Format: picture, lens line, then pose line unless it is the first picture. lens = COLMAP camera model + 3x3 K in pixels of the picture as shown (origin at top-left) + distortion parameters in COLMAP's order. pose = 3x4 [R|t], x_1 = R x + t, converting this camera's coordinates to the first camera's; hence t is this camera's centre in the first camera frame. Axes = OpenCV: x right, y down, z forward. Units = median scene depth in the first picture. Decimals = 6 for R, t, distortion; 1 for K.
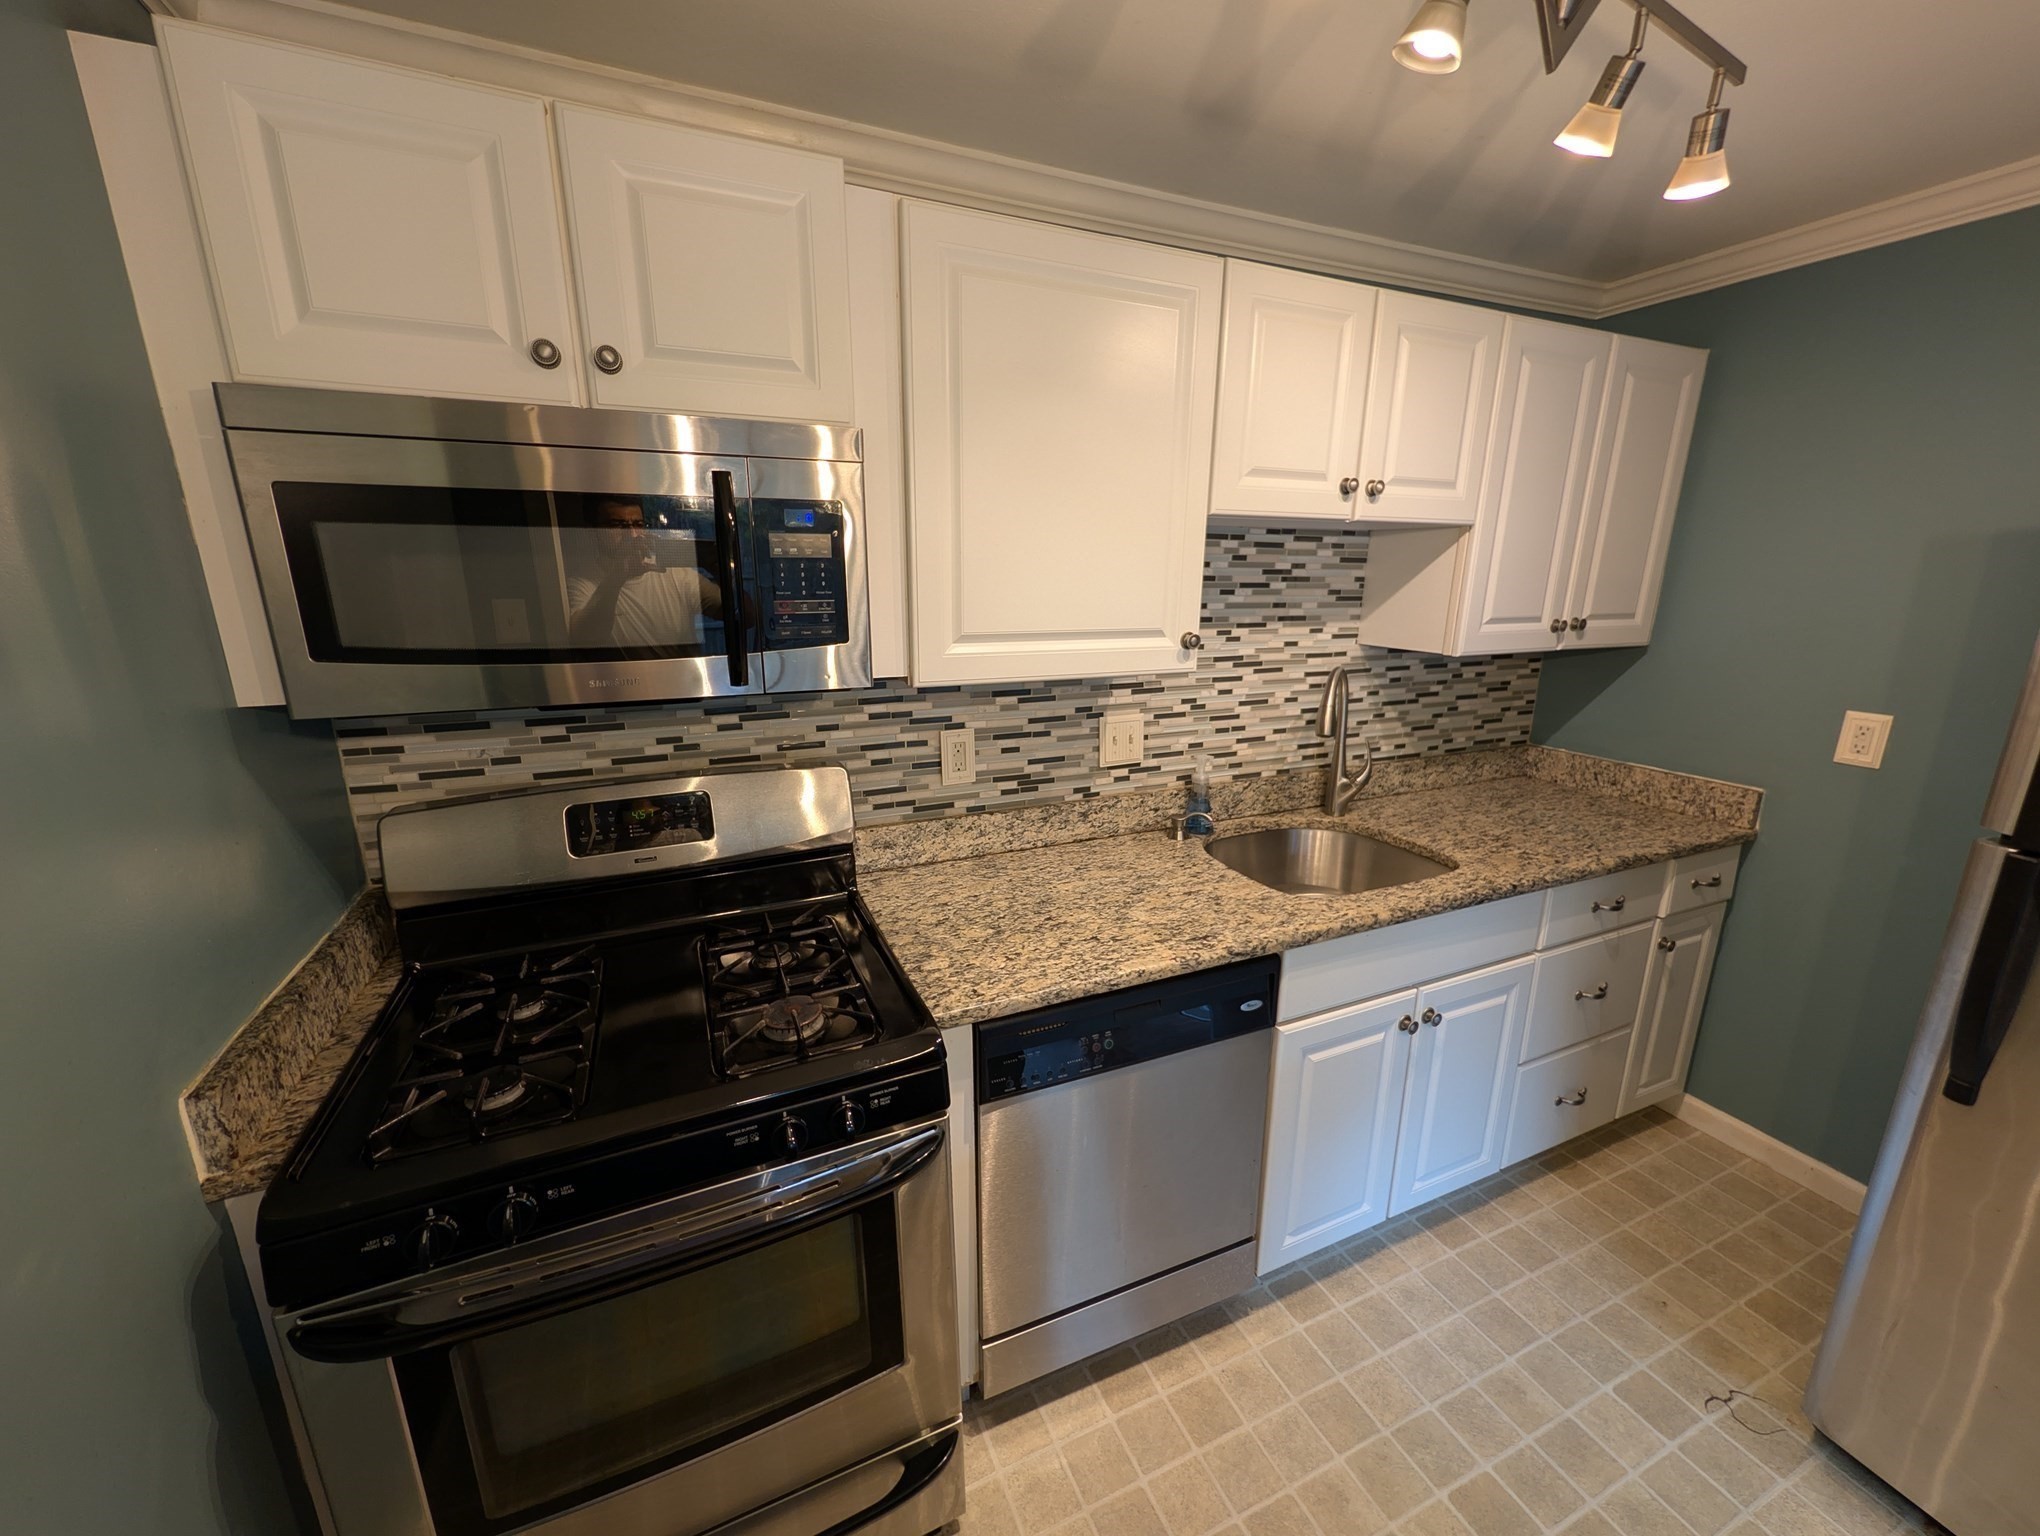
lens RADIAL K [[785.4, 0, 1020.8], [0, 785.4, 766.0], [0, 0, 1]] dist [-0.001055, 0.000333]
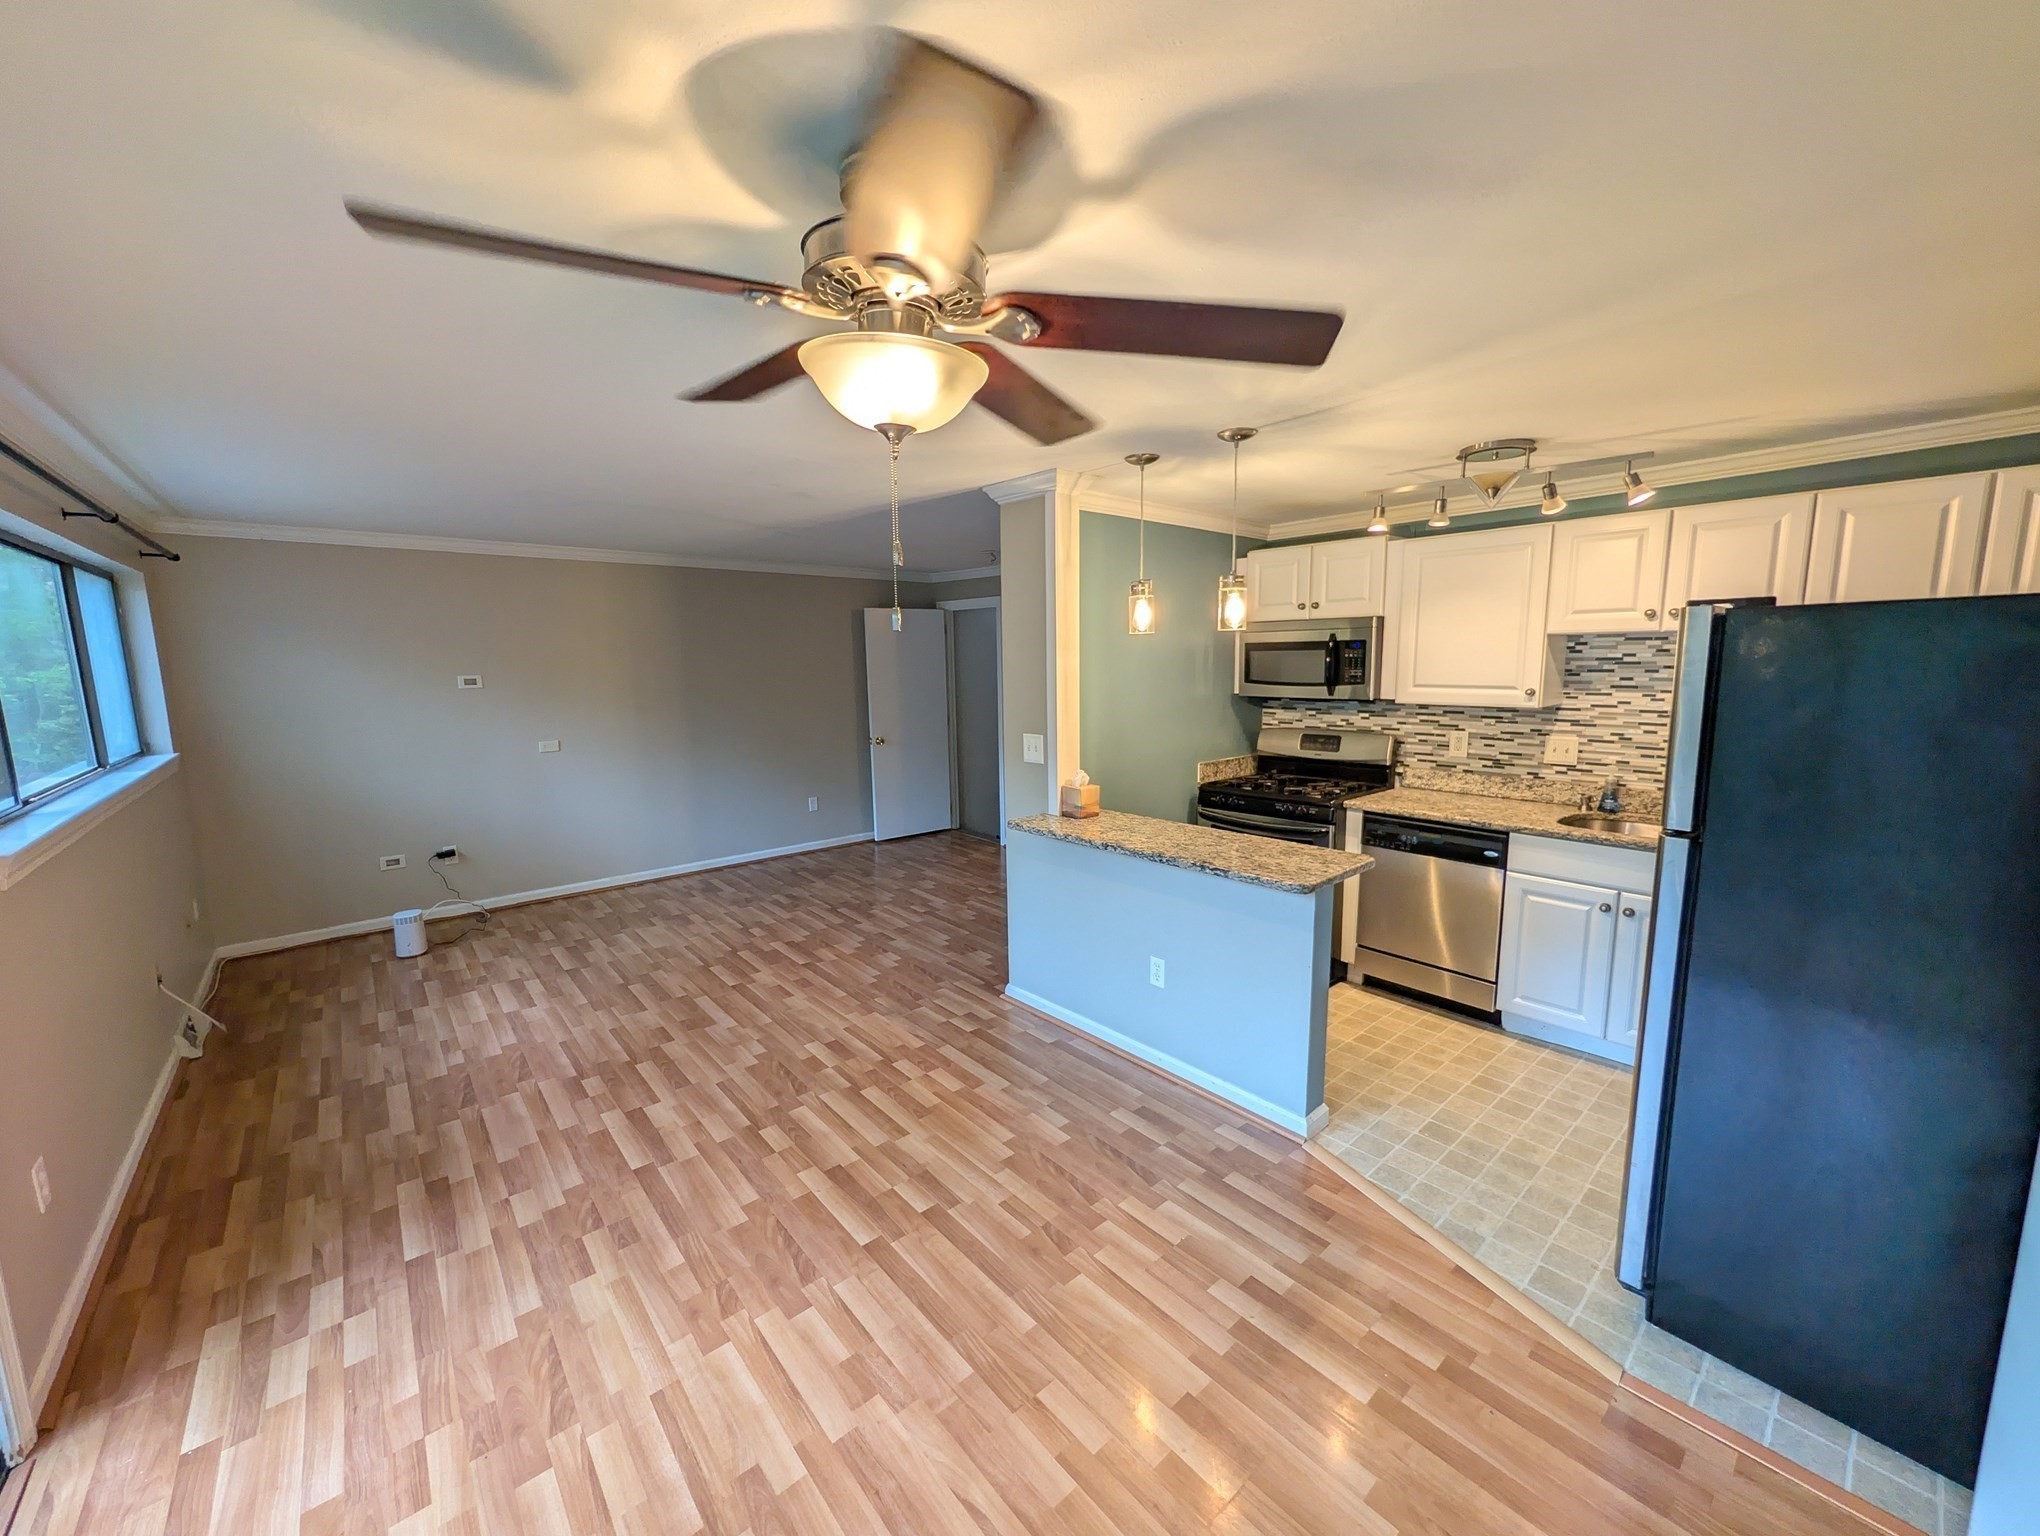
lens RADIAL K [[785.4, 0, 1024.3], [0, 785.4, 769.6], [0, 0, 1]] dist [-0.001055, 0.000333]
pose [[0.301234, 0.127027, -0.945051, 1.547859], [-0.219400, 0.973729, 0.060948, 0.180722], [0.927966, 0.188984, 0.321190, -0.765252]]
